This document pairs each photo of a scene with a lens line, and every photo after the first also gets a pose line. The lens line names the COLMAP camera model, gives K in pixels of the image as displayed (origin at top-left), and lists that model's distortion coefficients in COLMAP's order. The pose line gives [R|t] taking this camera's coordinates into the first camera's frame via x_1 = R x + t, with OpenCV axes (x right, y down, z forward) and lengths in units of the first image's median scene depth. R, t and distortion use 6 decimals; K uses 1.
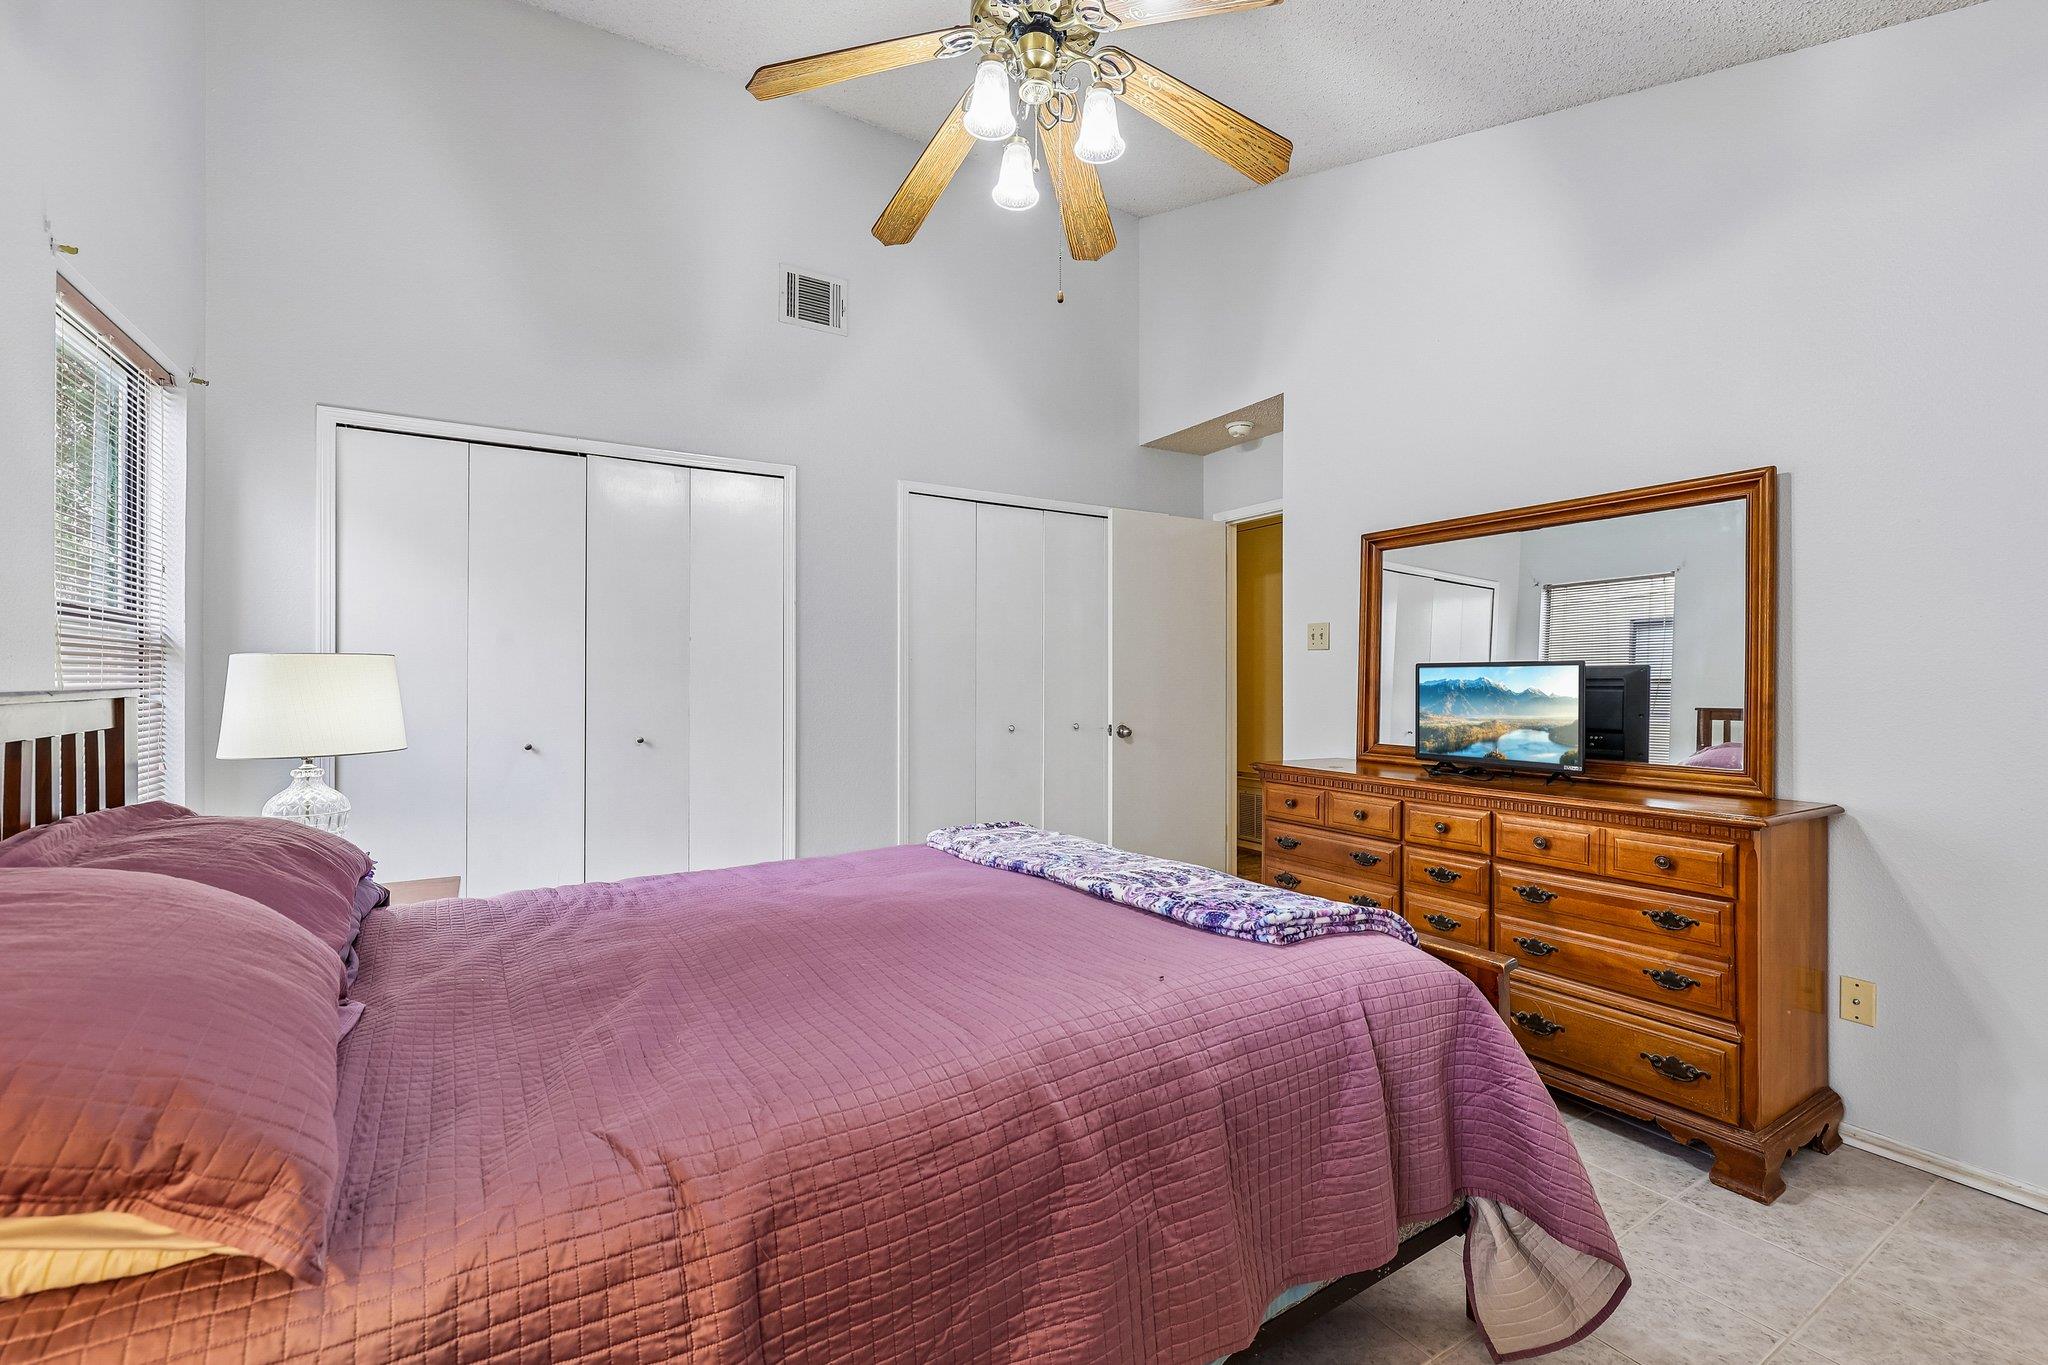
lens RADIAL K [[860.8, 0, 1028.0], [0, 860.8, 680.1], [0, 0, 1]] dist [0.001447, 0.000593]
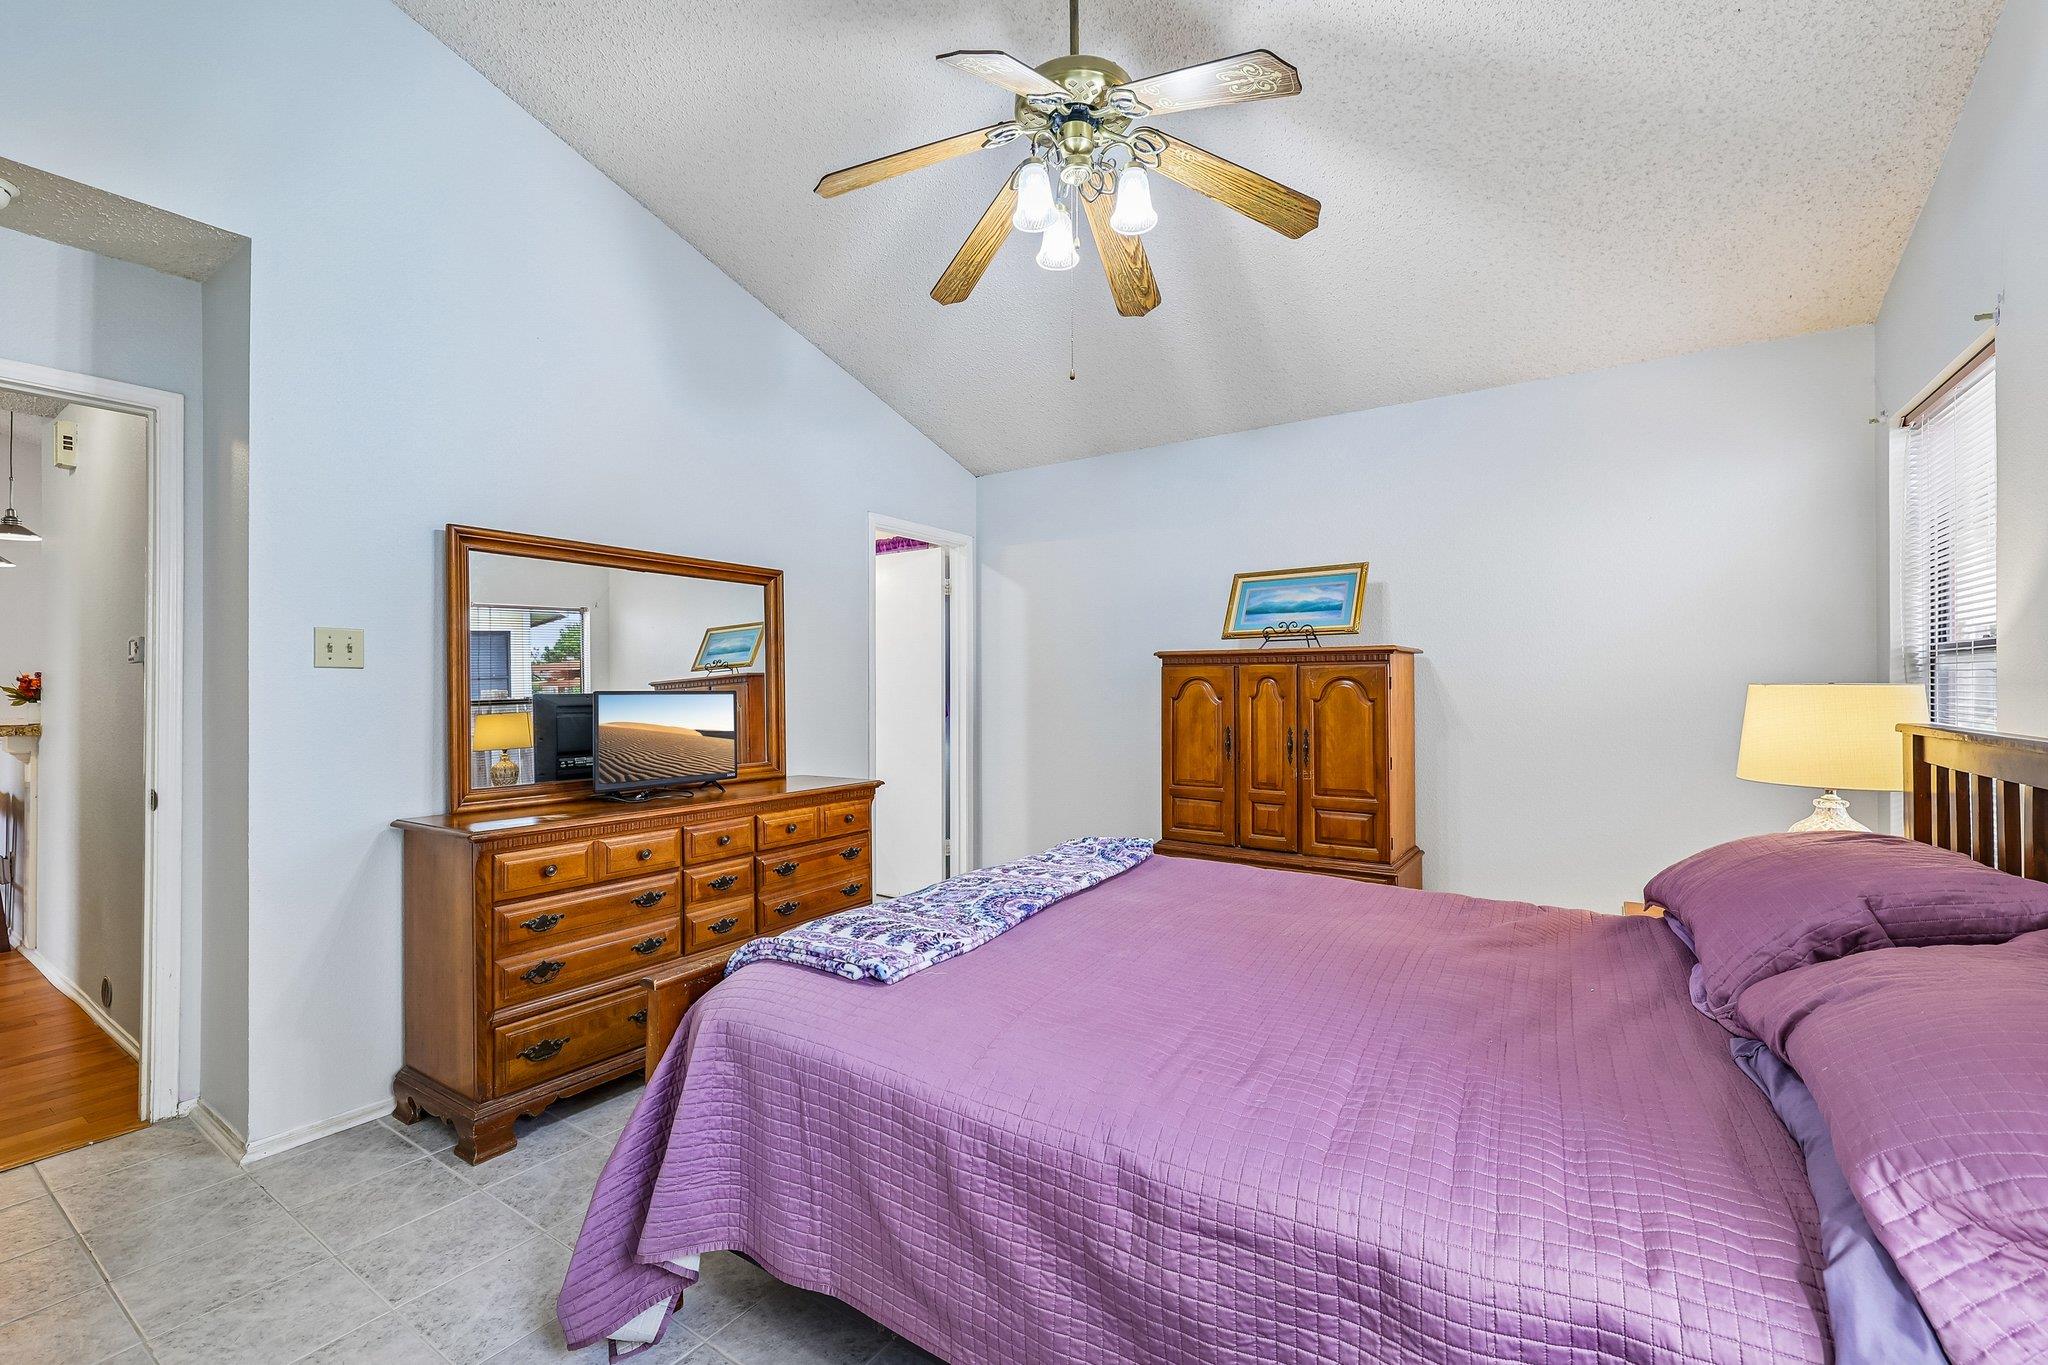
lens RADIAL K [[899.8, 0, 993.8], [0, 899.8, 691.0], [0, 0, 1]] dist [-0.001059, -0.000013]
pose [[-0.396634, 0.004668, 0.917965, -0.733286], [0.011415, 0.999935, -0.000152, -0.016501], [-0.917906, 0.010419, -0.396662, 1.156159]]
